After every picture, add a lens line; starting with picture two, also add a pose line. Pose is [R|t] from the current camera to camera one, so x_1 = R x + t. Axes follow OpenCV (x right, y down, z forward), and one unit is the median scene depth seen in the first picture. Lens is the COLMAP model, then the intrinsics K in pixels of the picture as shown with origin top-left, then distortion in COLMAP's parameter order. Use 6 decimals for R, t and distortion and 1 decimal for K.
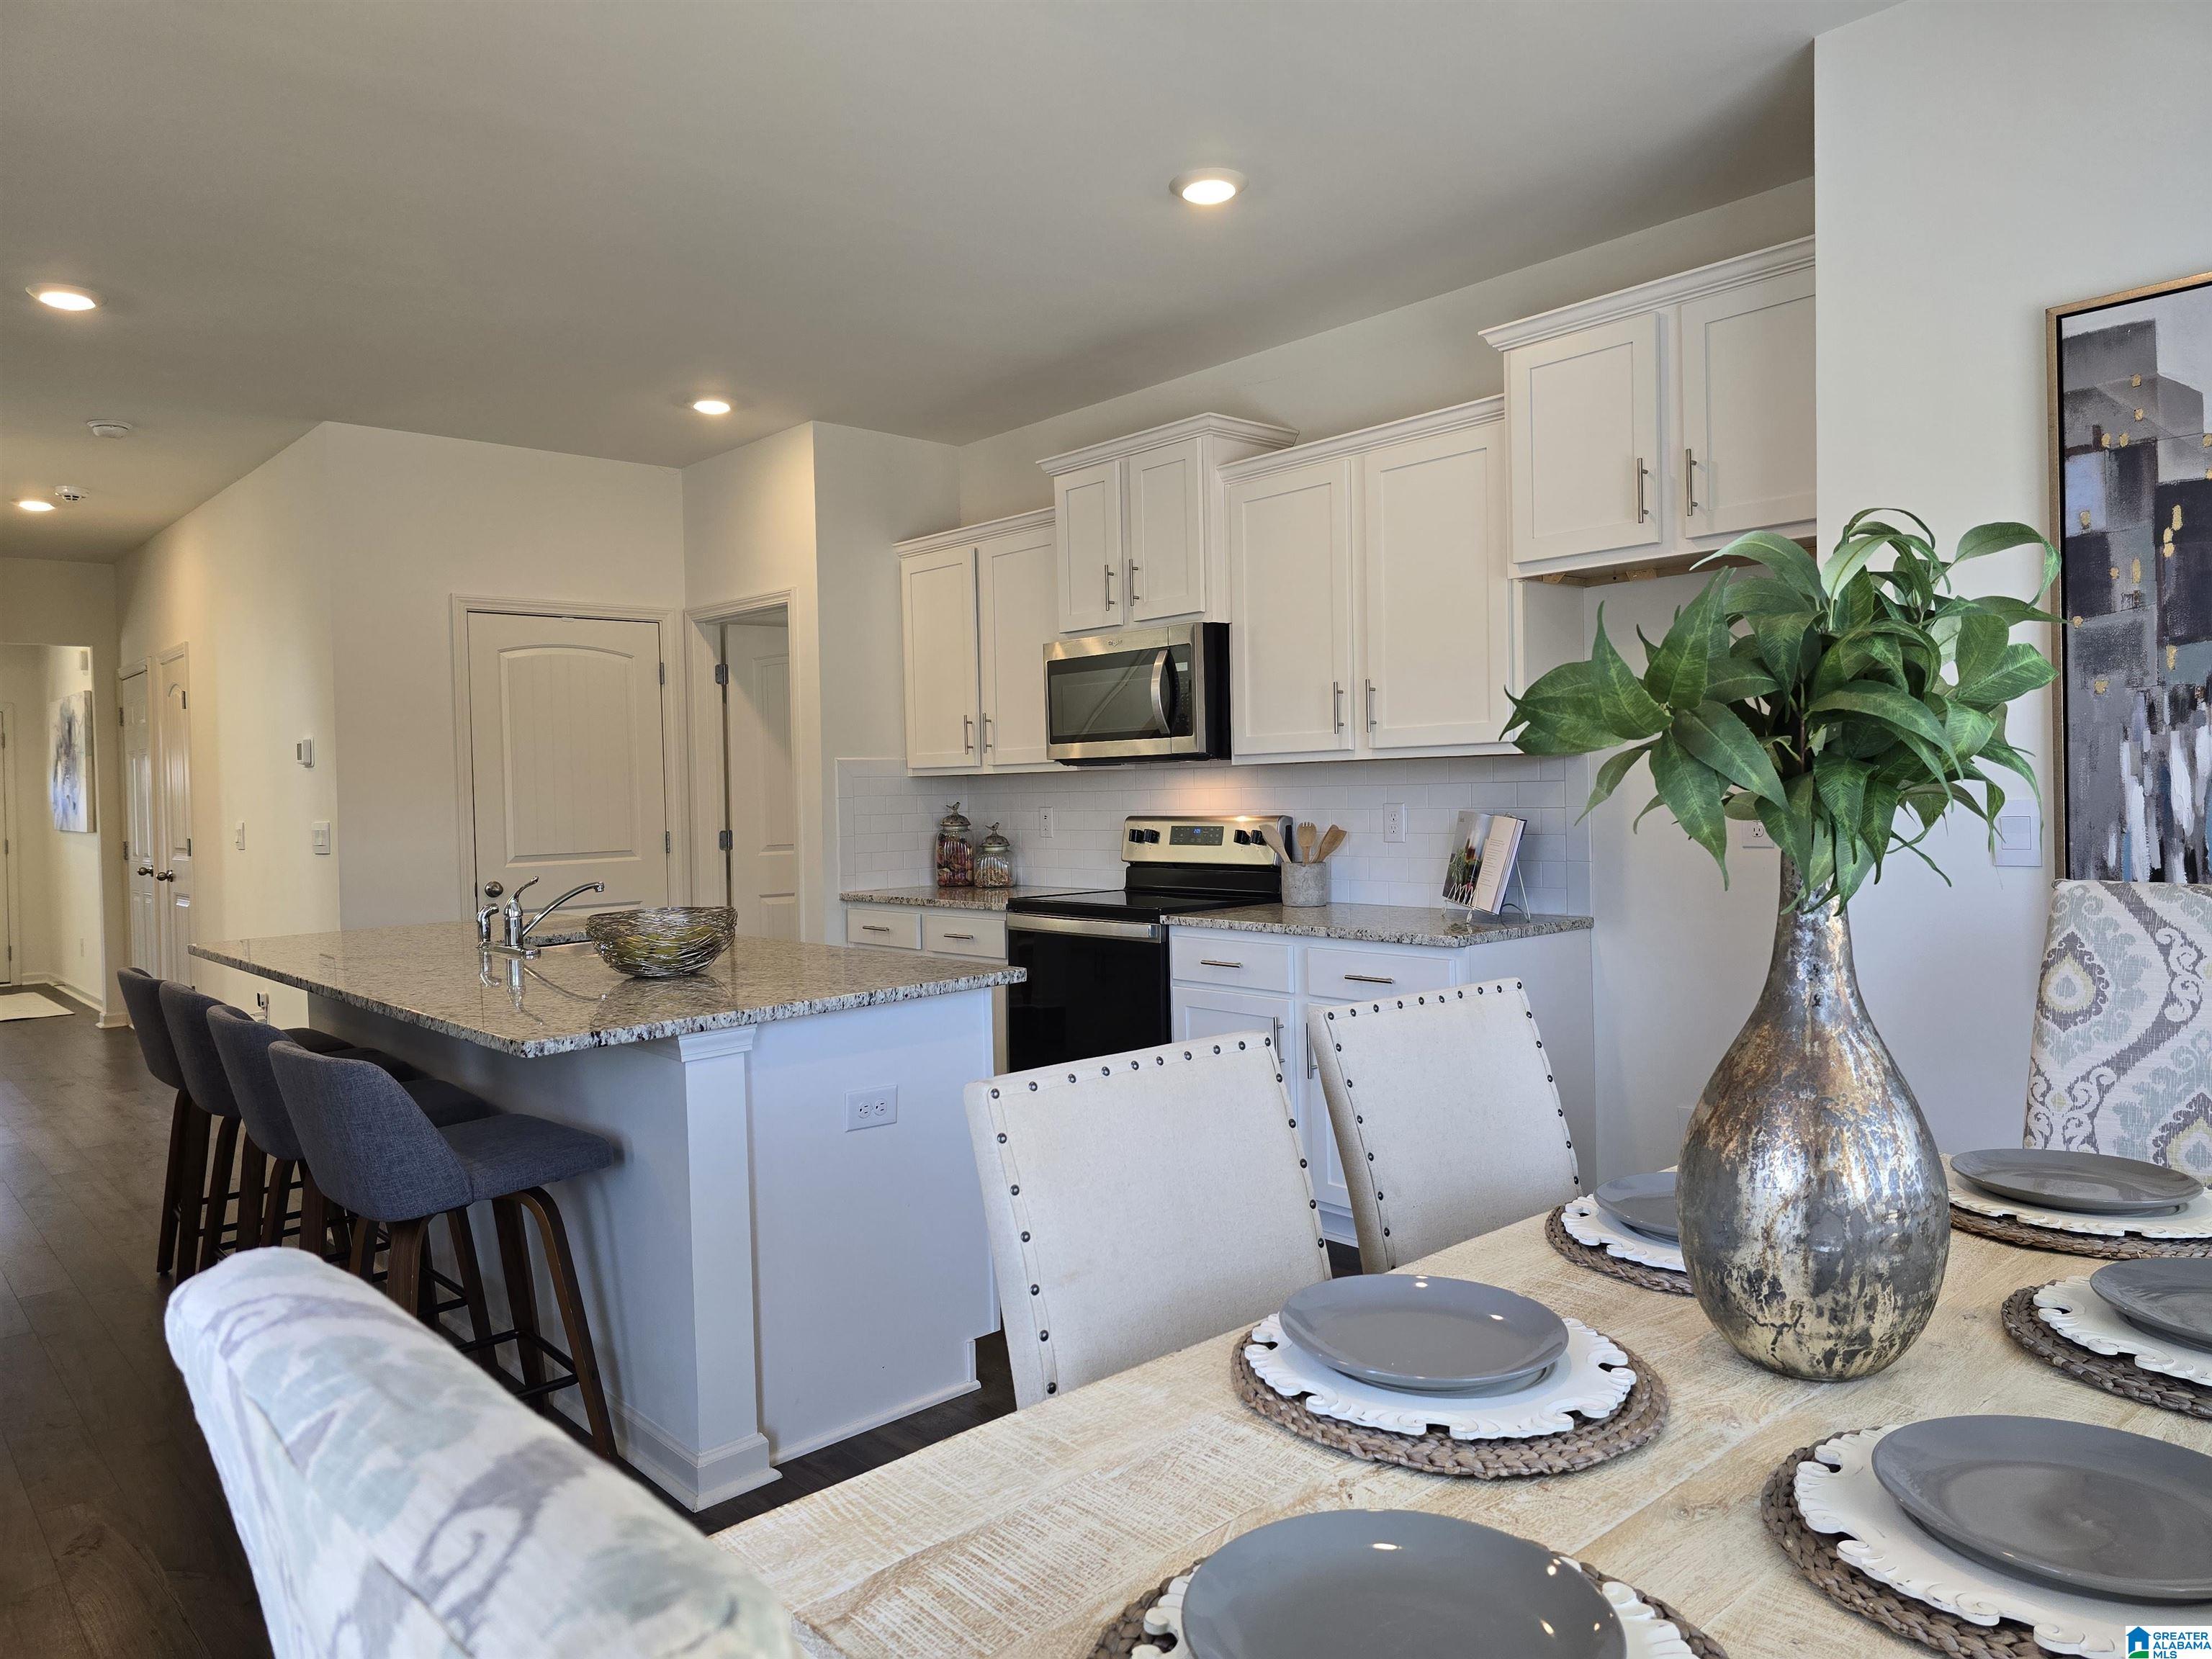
lens RADIAL K [[1493.2, 0, 1107.7], [0, 1493.2, 819.9], [0, 0, 1]] dist [0.003300, 0.000570]
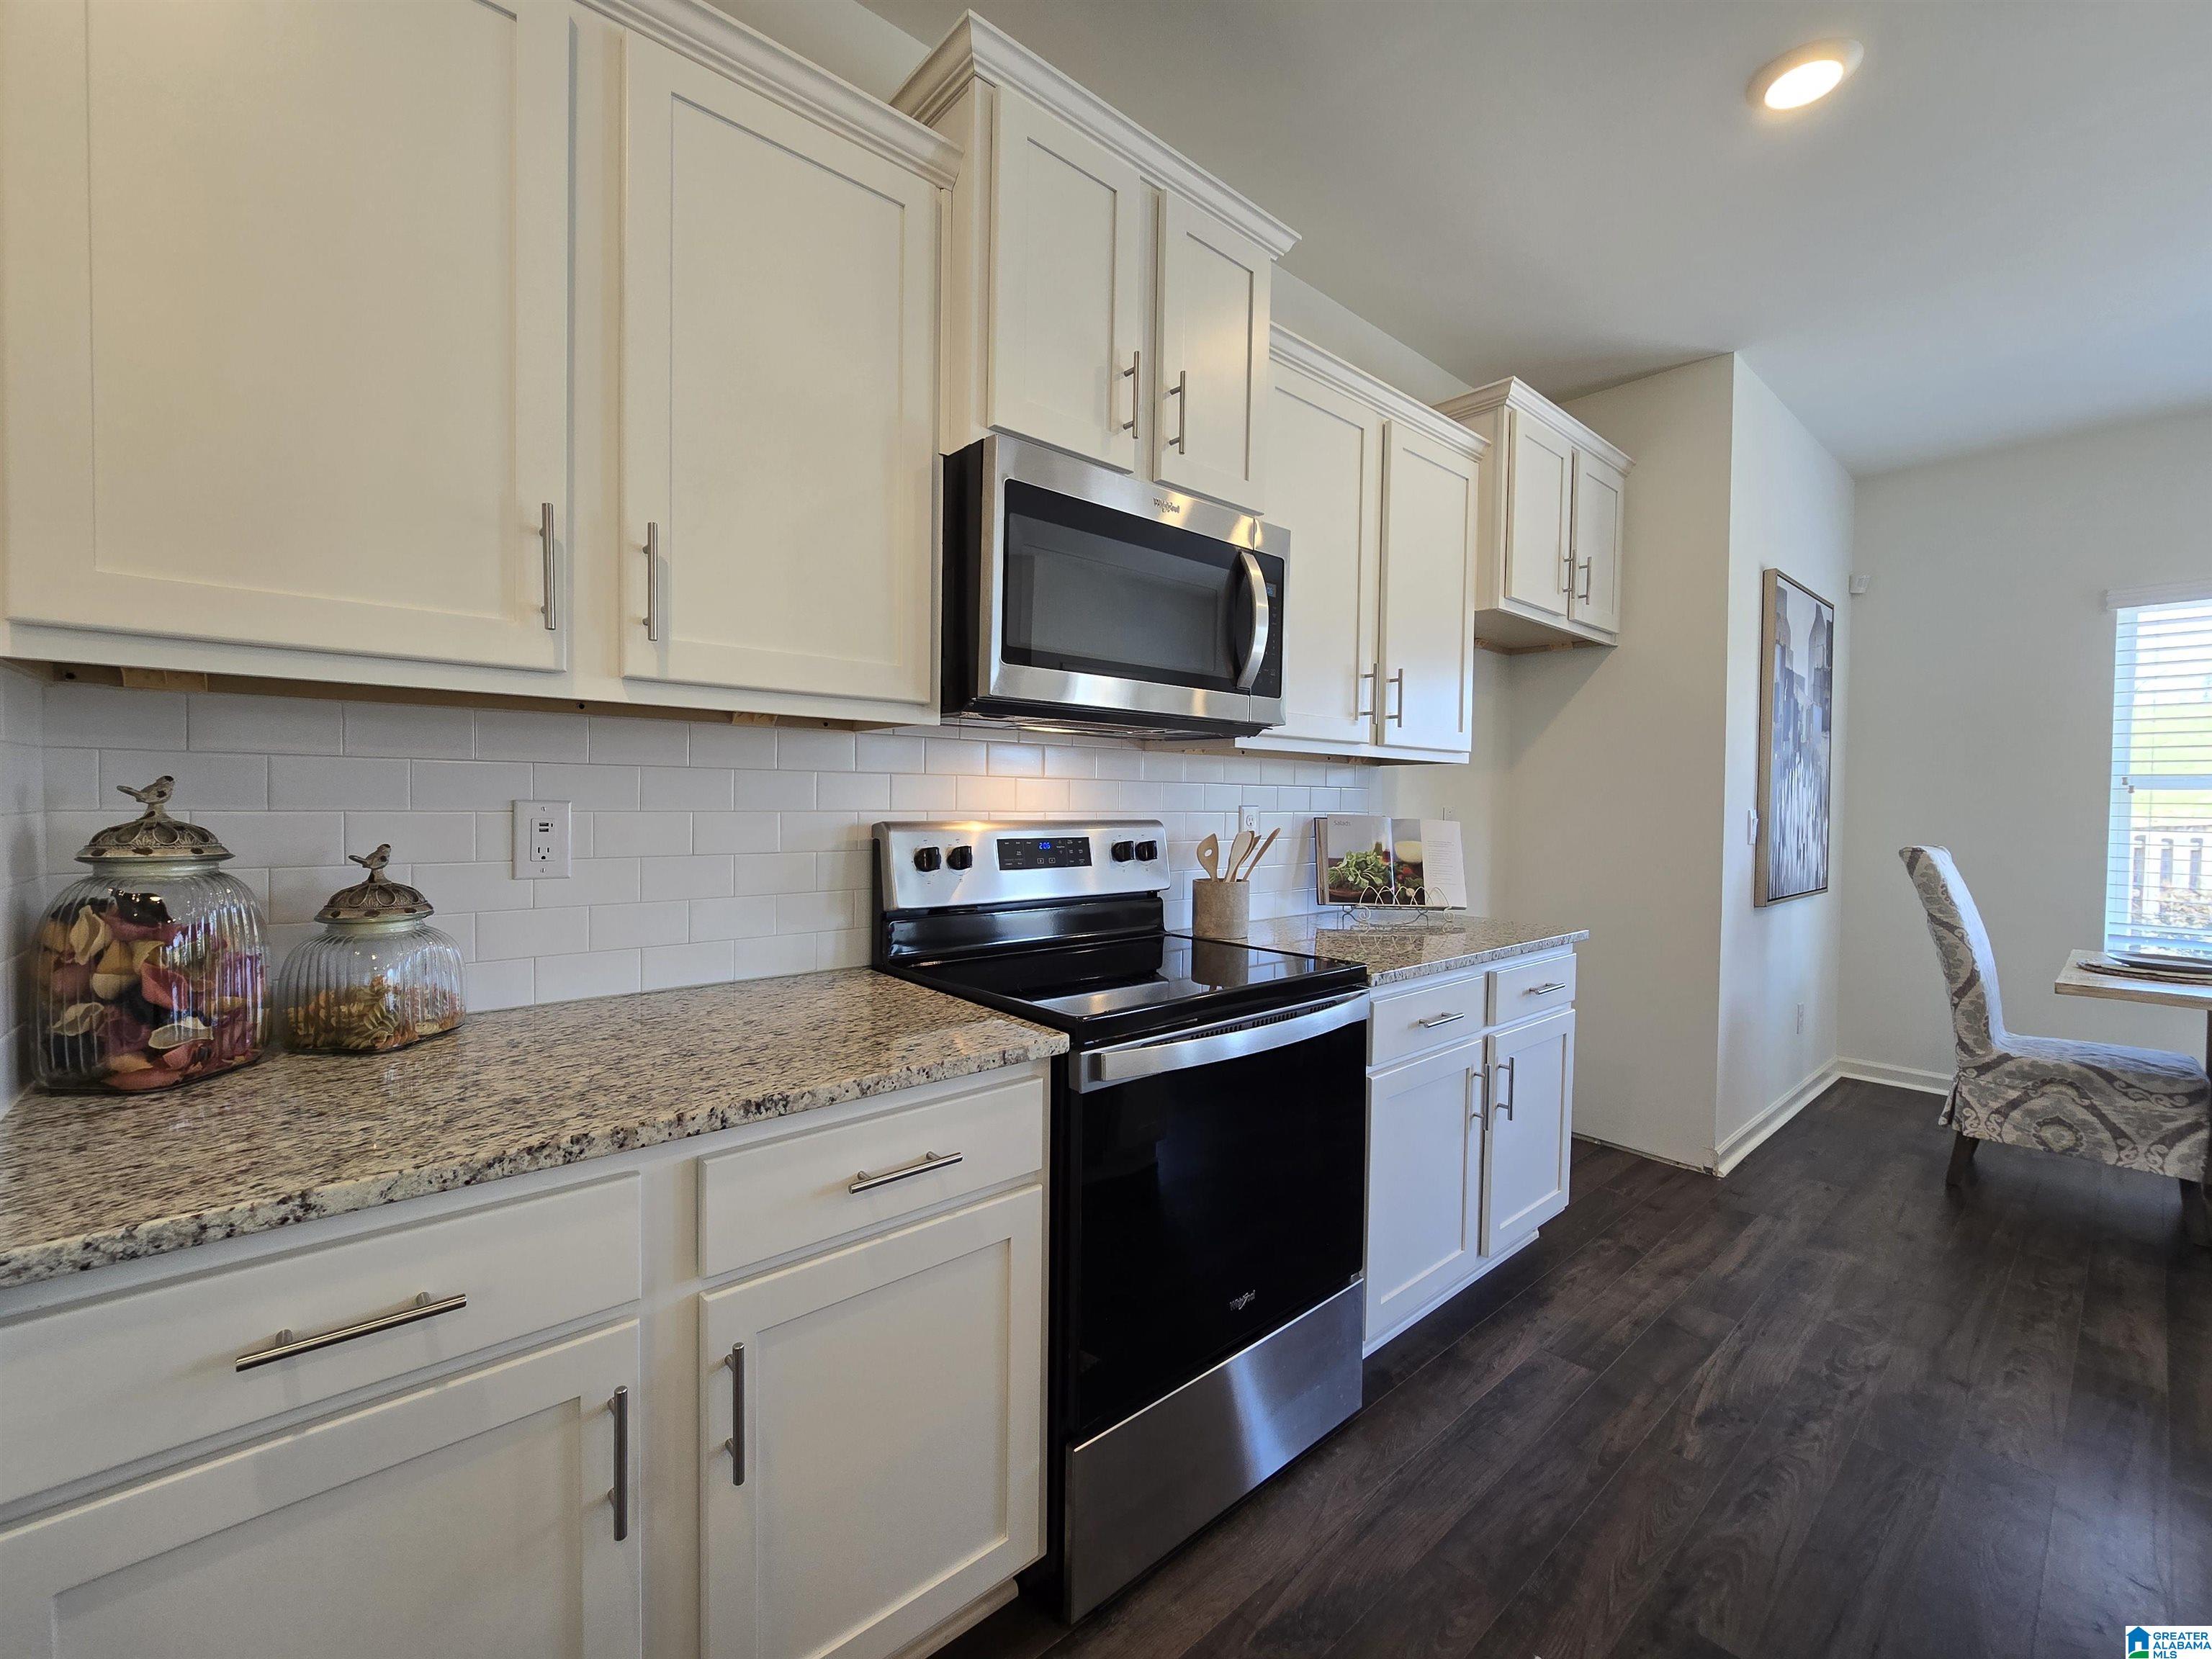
lens RADIAL K [[905.8, 0, 1096.3], [0, 905.8, 831.0], [0, 0, 1]] dist [-0.003782, 0.000736]
pose [[0.026032, -0.010723, 0.999604, -0.651860], [0.006609, 0.999922, 0.010555, -0.004218], [-0.999639, 0.006332, 0.026101, 1.977793]]
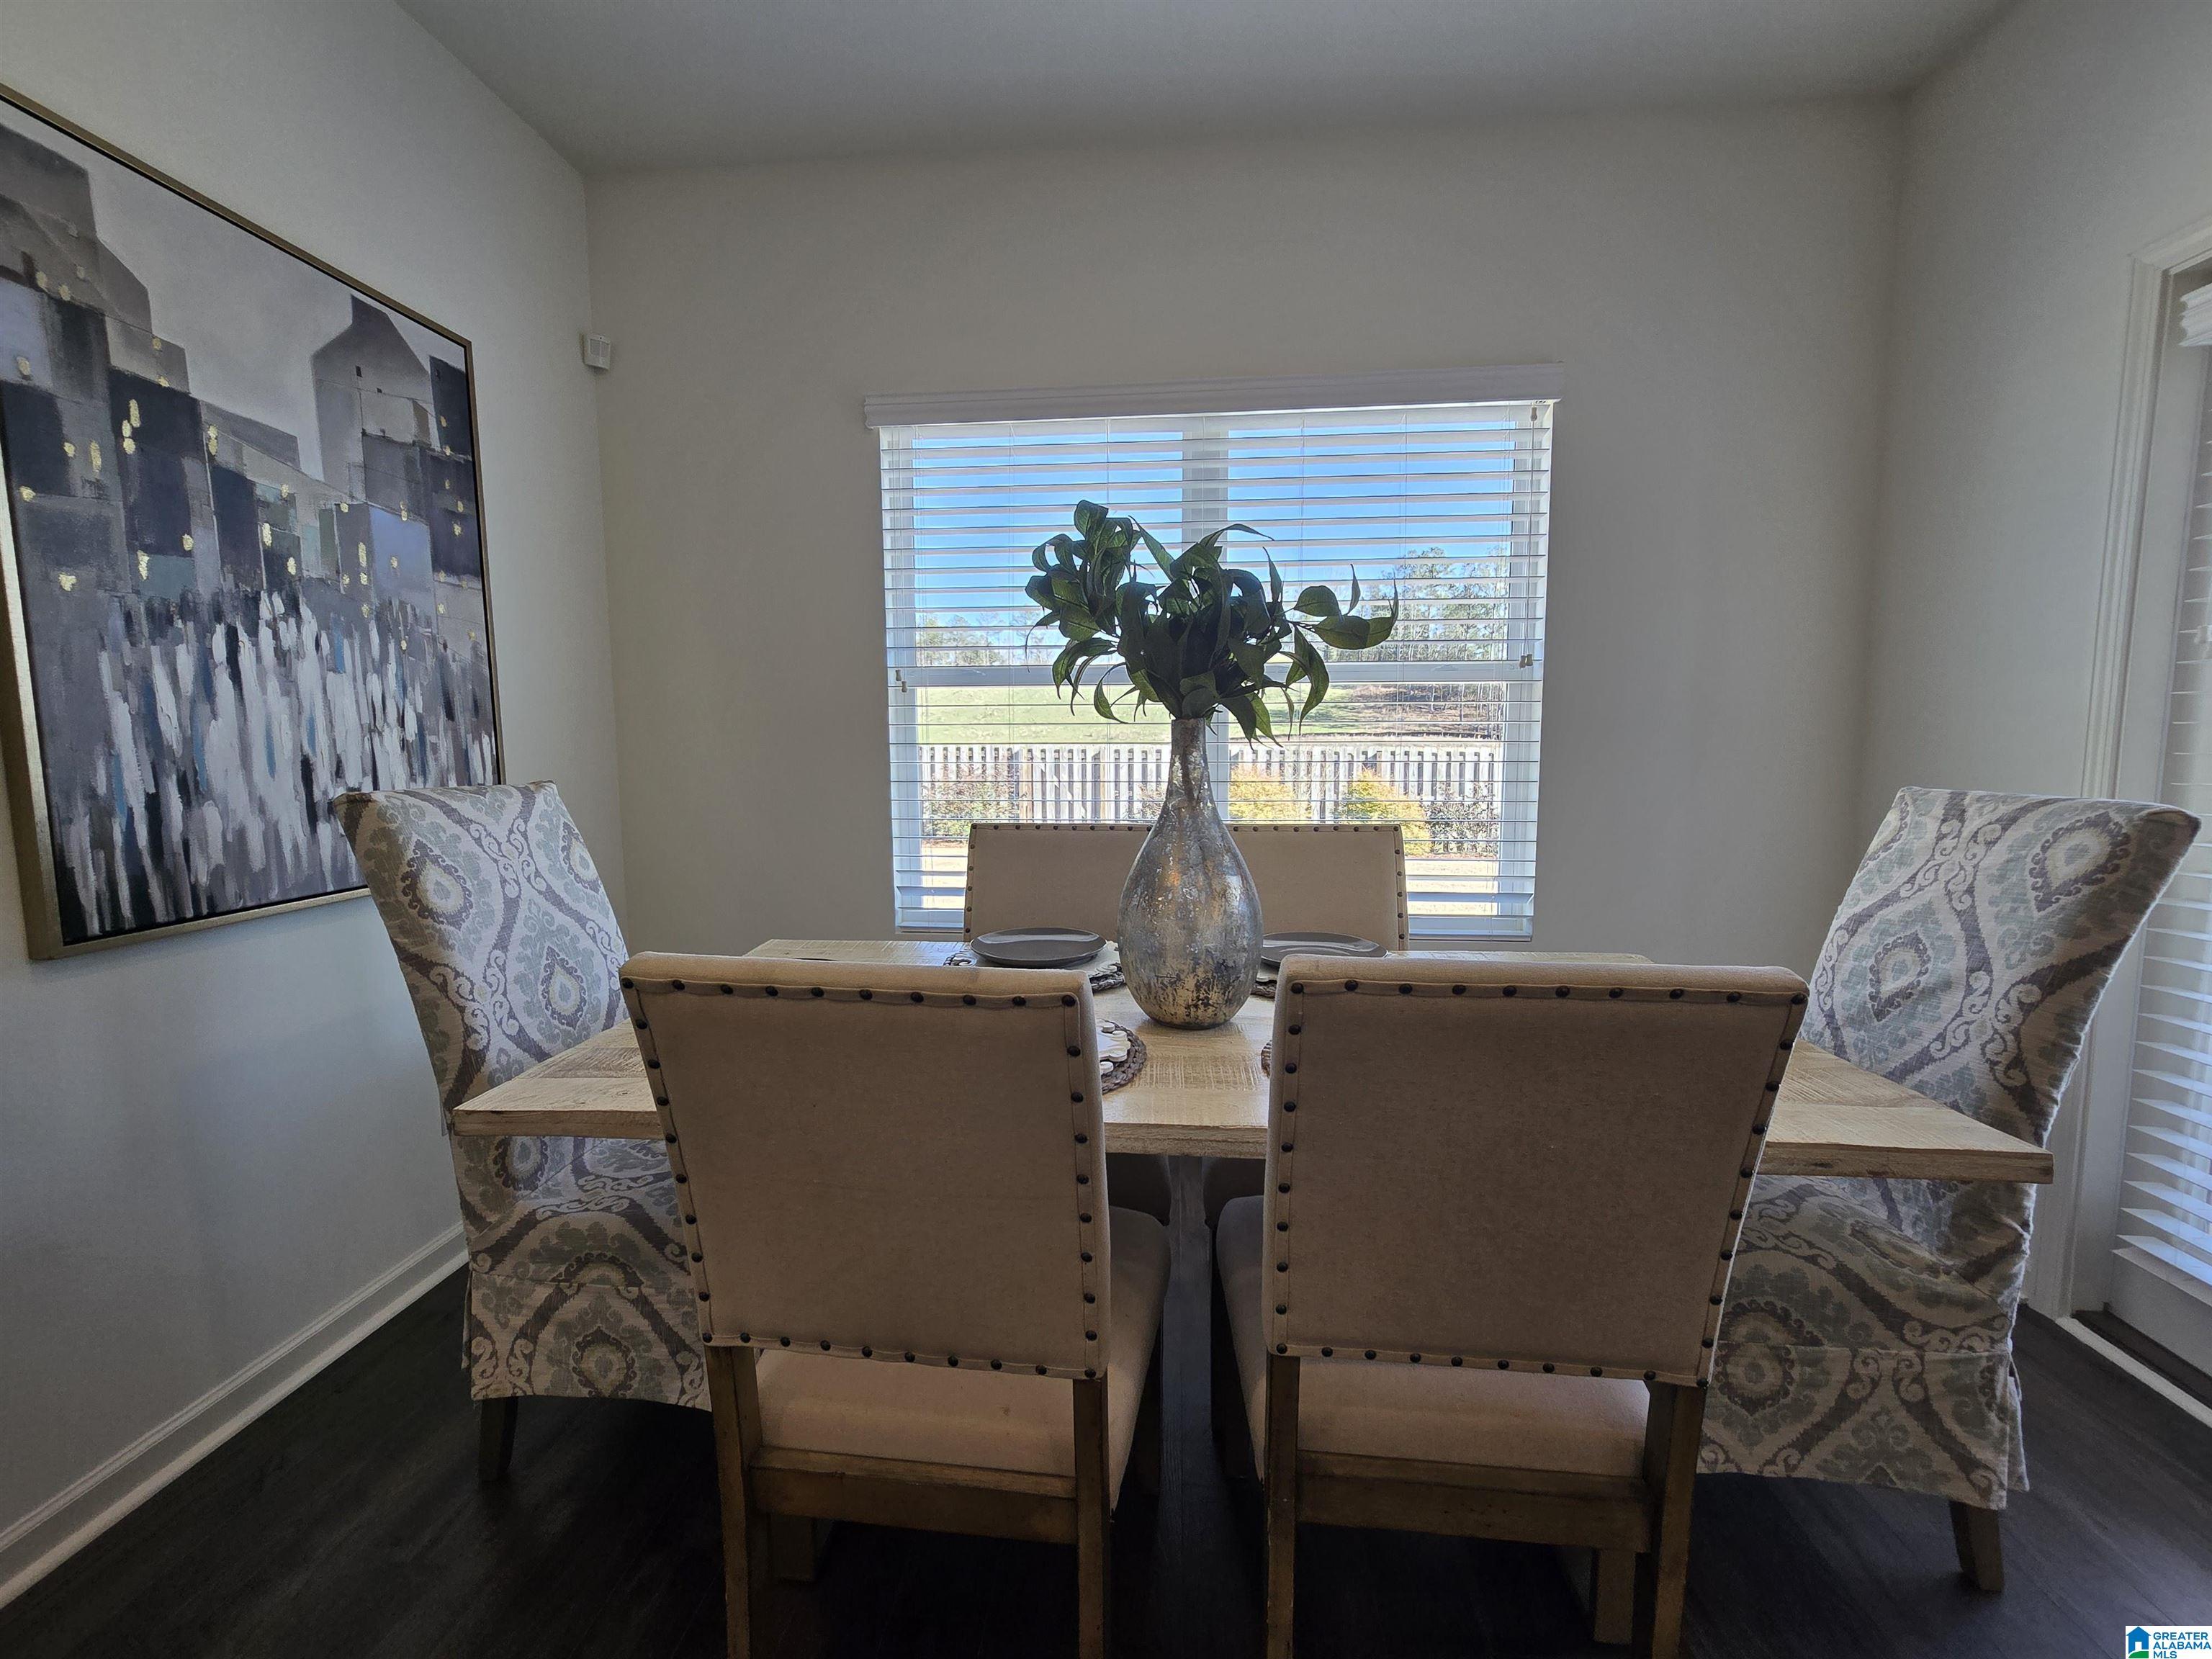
lens RADIAL K [[905.8, 0, 1098.1], [0, 905.8, 830.4], [0, 0, 1]] dist [-0.003782, 0.000736]
pose [[-0.665325, -0.048713, 0.744963, -0.110699], [0.040195, 0.994084, 0.100900, 0.022575], [-0.745471, 0.097075, -0.659431, 0.932690]]
